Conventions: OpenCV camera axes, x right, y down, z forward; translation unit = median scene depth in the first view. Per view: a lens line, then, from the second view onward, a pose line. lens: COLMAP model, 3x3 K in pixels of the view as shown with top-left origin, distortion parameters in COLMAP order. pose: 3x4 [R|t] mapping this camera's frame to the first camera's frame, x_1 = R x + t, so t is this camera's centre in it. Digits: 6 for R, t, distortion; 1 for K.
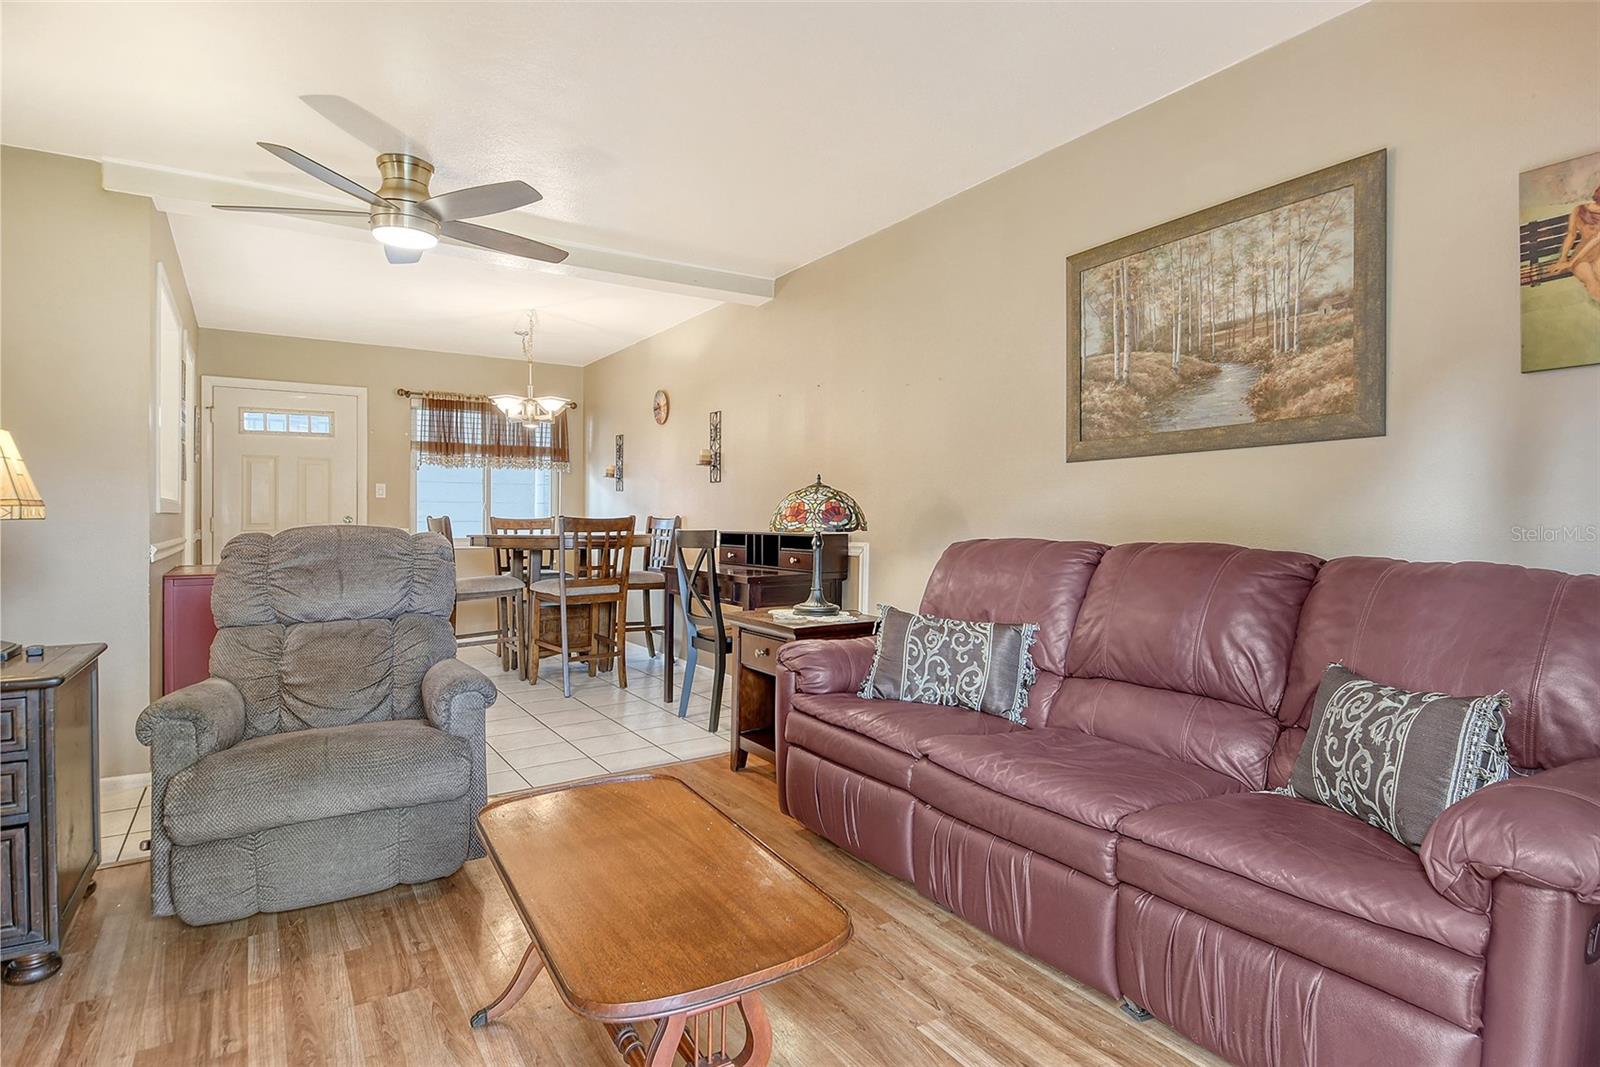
lens RADIAL K [[855.5, 0, 806.2], [0, 855.5, 524.2], [0, 0, 1]] dist [0.046536, -0.026286]
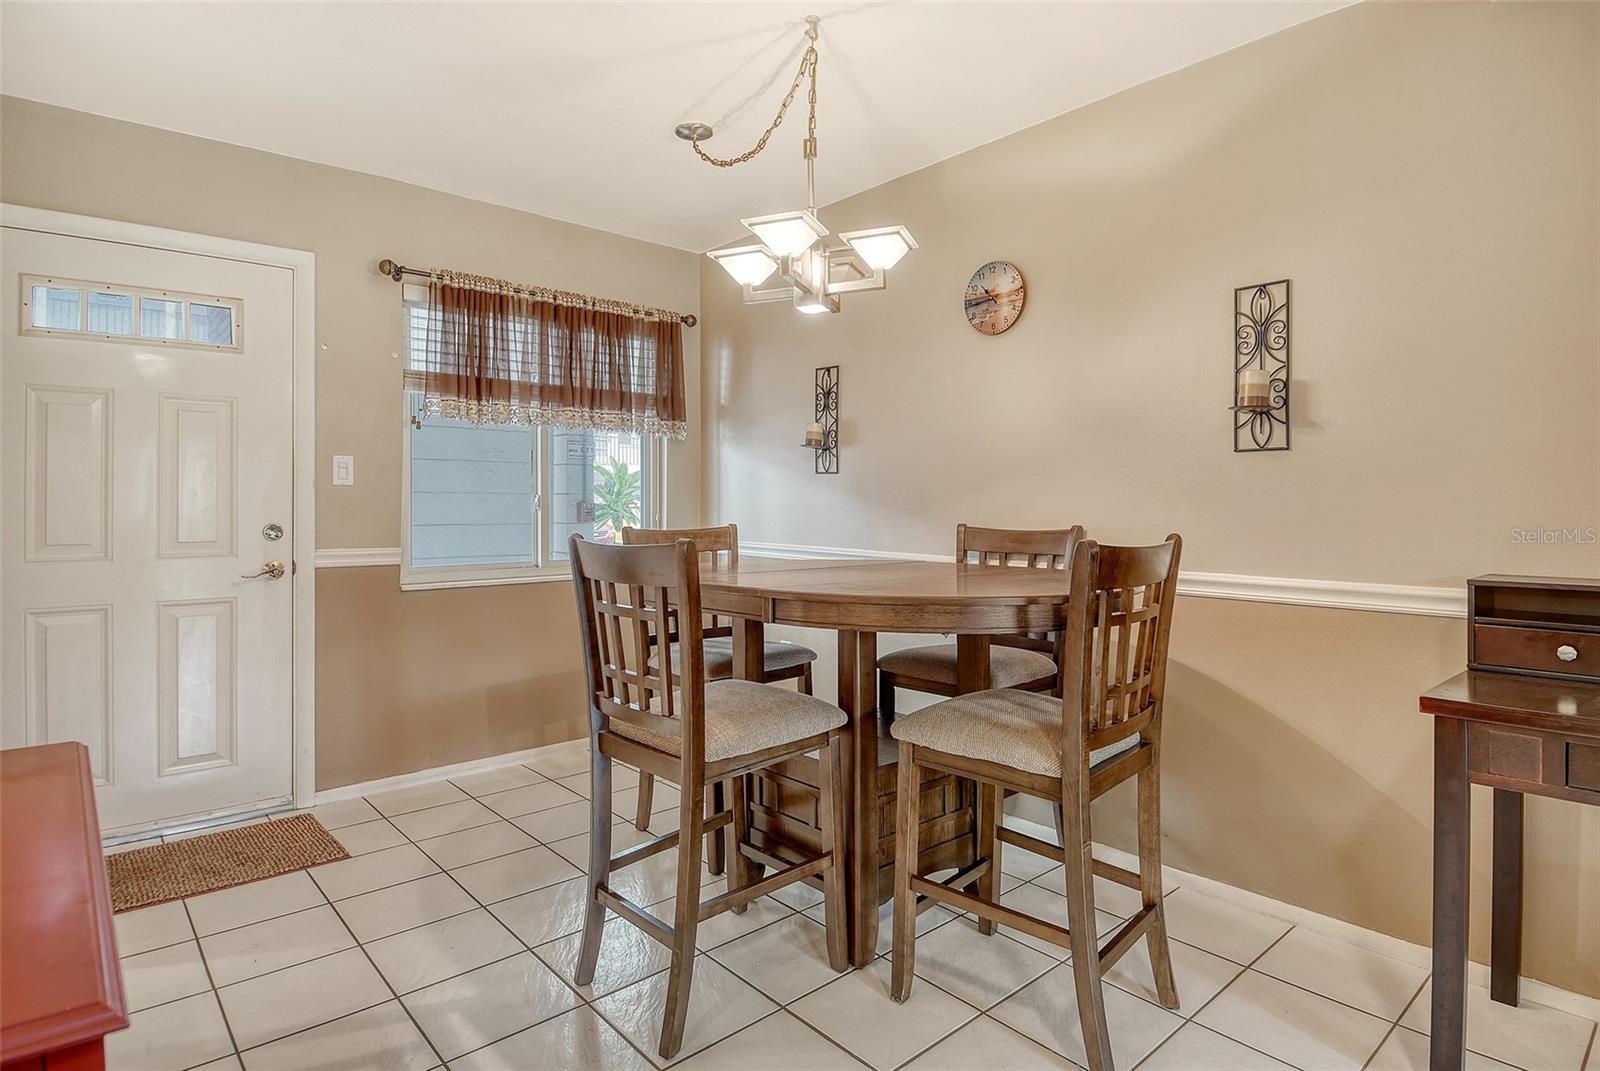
lens RADIAL K [[855.5, 0, 803.8], [0, 855.5, 514.4], [0, 0, 1]] dist [0.046536, -0.026286]
pose [[0.987038, 0.001150, 0.160484, -0.615544], [-0.000863, 0.999998, -0.001859, -0.026045], [-0.160486, 0.001696, 0.987037, 0.938963]]
